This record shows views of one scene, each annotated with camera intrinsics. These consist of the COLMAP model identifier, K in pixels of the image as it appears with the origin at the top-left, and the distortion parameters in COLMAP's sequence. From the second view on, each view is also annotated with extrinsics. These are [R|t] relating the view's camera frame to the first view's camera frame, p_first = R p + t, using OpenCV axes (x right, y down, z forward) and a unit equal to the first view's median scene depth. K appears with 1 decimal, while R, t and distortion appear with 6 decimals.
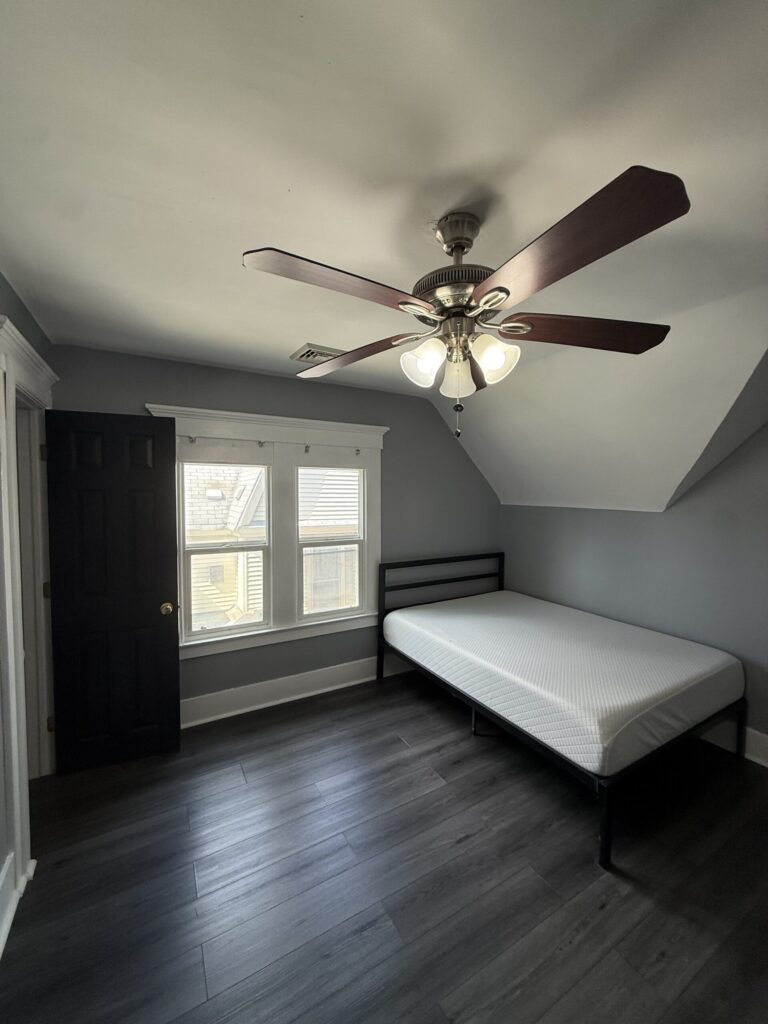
lens RADIAL K [[407.6, 0, 385.5], [0, 407.6, 508.1], [0, 0, 1]] dist [0.000003, -0.000099]
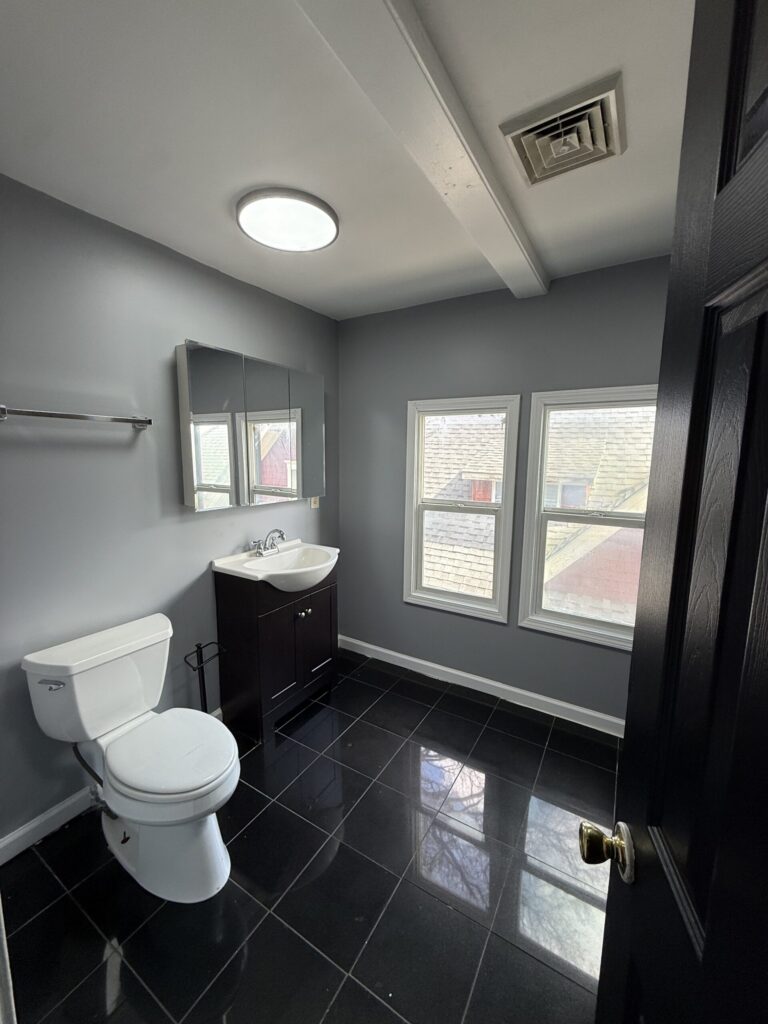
lens RADIAL K [[407.6, 0, 385.0], [0, 407.6, 516.0], [0, 0, 1]] dist [0.000003, -0.000099]
pose [[0.474813, 0.128245, -0.870693, 0.315708], [-0.039806, 0.991443, 0.124323, 0.009232], [0.879186, -0.024371, 0.475855, 0.411413]]
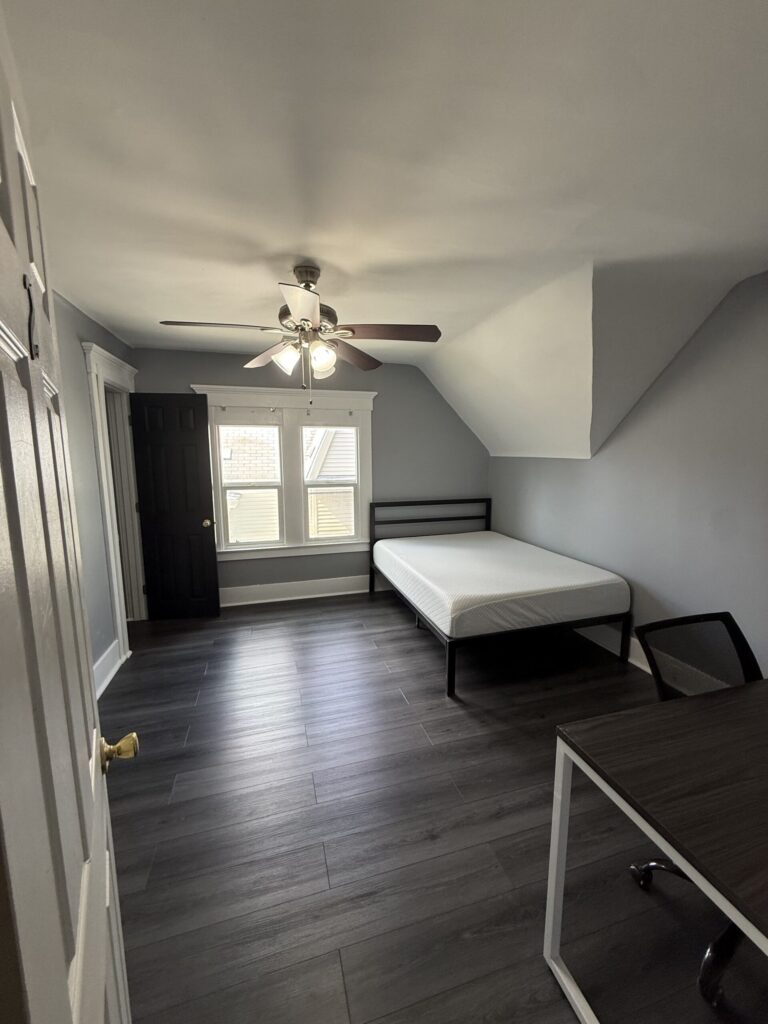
lens RADIAL K [[407.6, 0, 385.6], [0, 407.6, 507.8], [0, 0, 1]] dist [0.000003, -0.000099]
pose [[0.972027, 0.022693, -0.233769, 0.376330], [-0.000164, 0.995387, 0.095945, 0.035935], [0.234868, -0.093223, 0.967547, -0.246425]]
